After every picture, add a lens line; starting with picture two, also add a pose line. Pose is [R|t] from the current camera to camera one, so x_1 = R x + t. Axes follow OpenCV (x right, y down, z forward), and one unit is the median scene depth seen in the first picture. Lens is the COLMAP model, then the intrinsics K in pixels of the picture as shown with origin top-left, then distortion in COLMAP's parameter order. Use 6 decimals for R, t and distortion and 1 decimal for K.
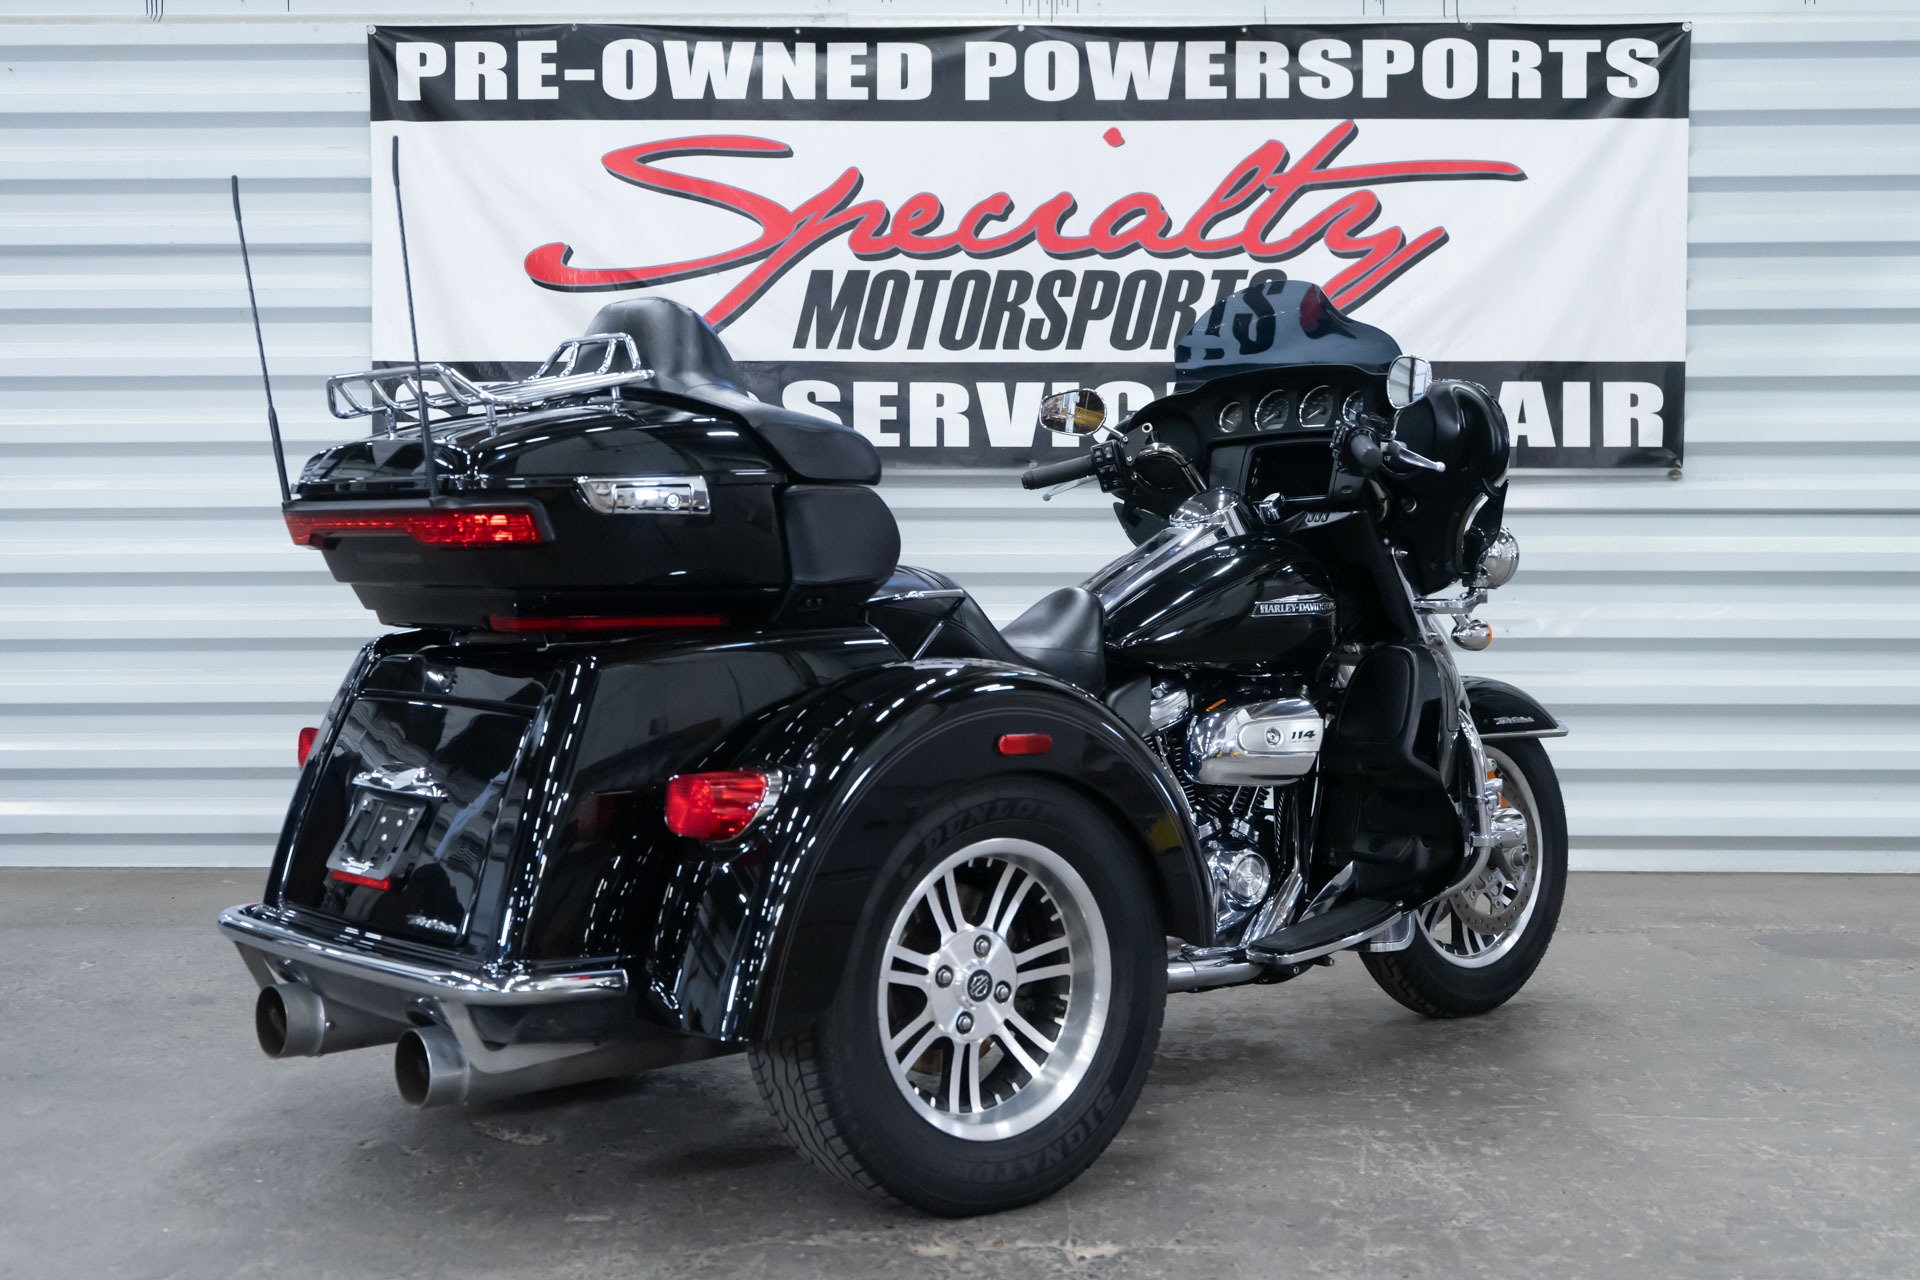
lens RADIAL K [[2778.8, 0, 964.5], [0, 2778.8, 627.6], [0, 0, 1]] dist [0.043663, 0.000000]
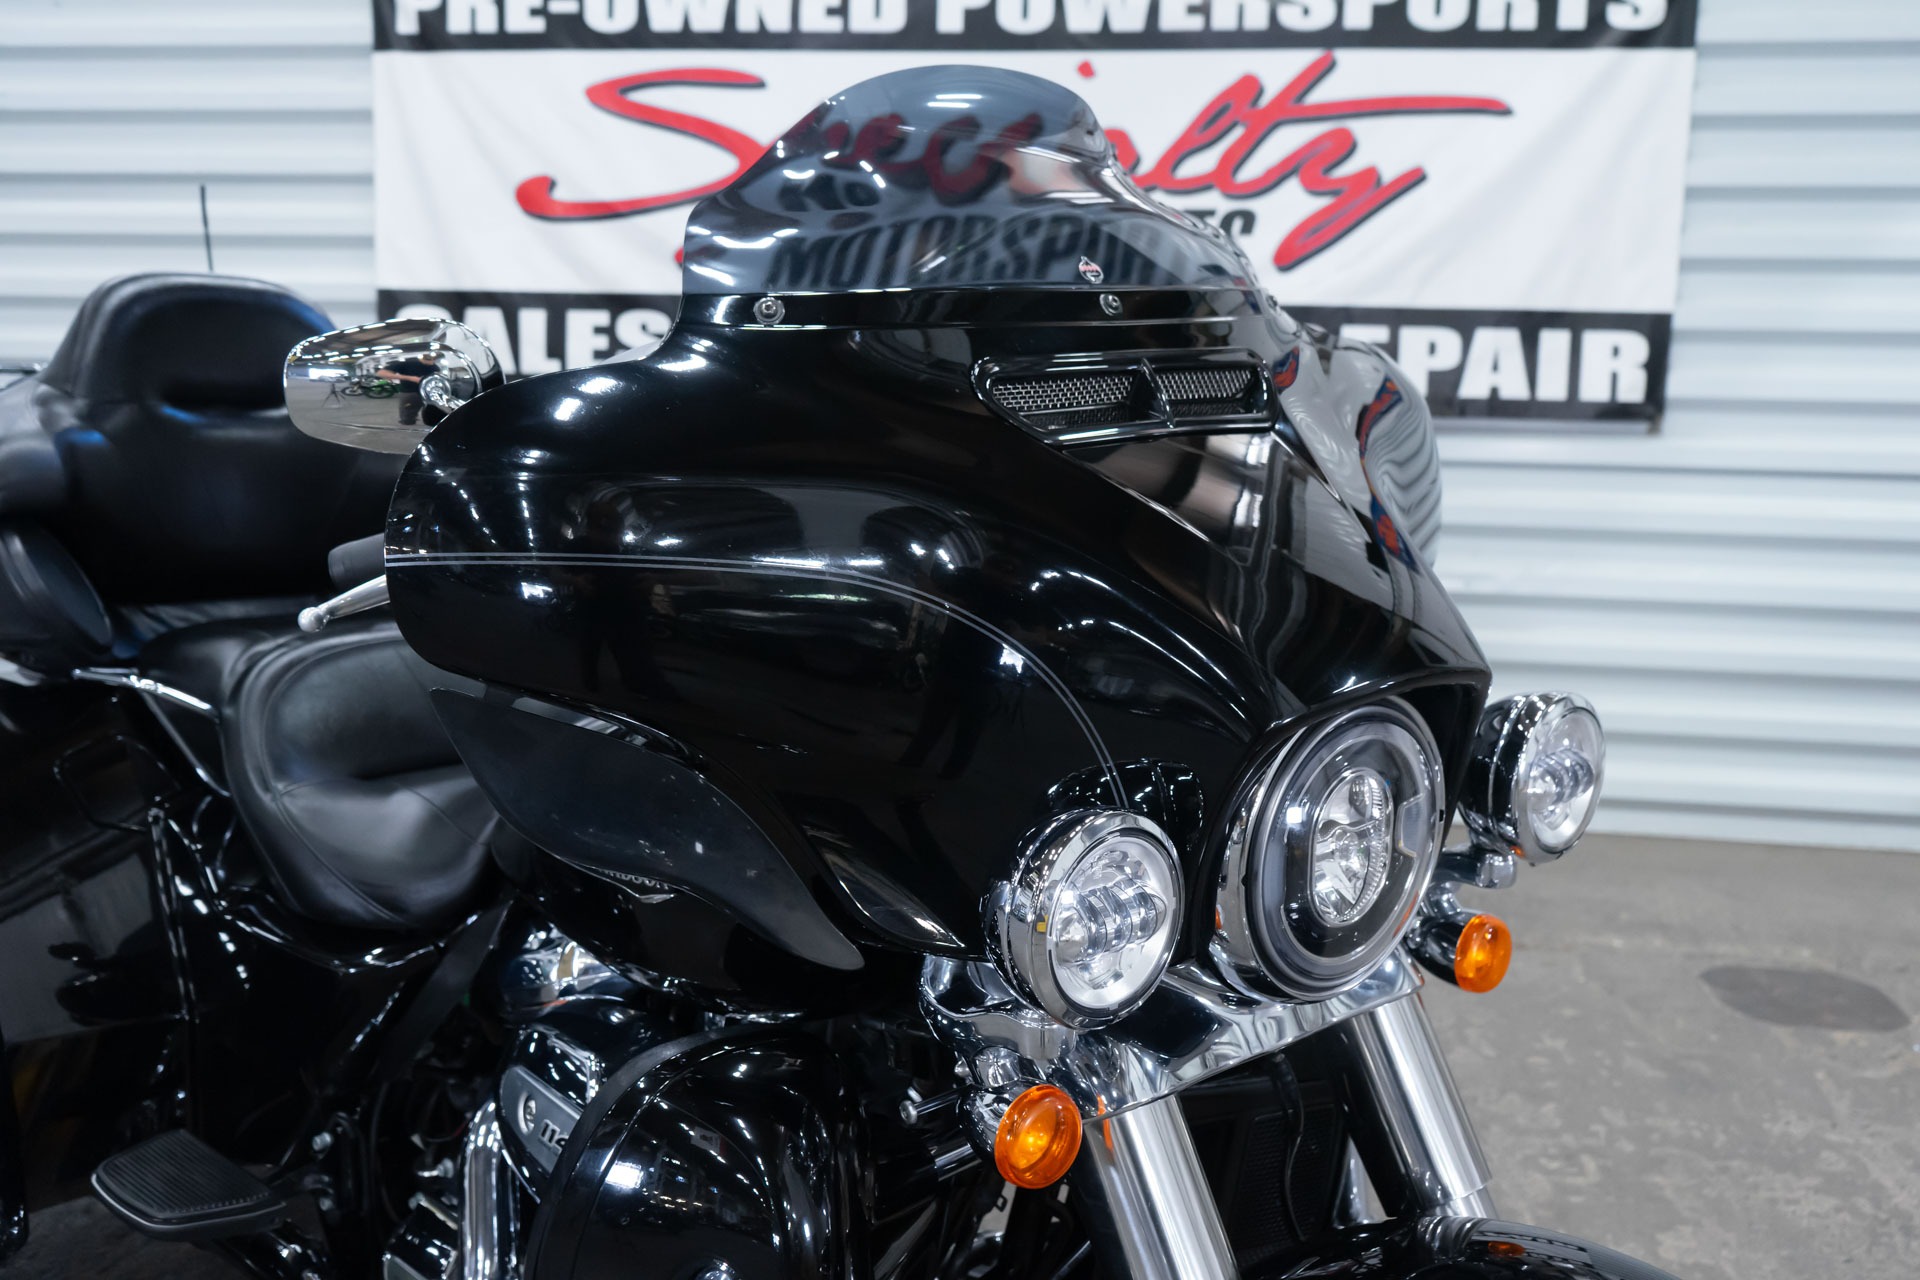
lens RADIAL K [[1742.3, 0, 963.4], [0, 1742.3, 629.6], [0, 0, 1]] dist [0.003833, 0.000654]
pose [[0.990905, 0.042402, -0.127708, 0.098229], [-0.028766, 0.993866, 0.106781, -0.044144], [0.131452, -0.102136, 0.986047, 0.367766]]
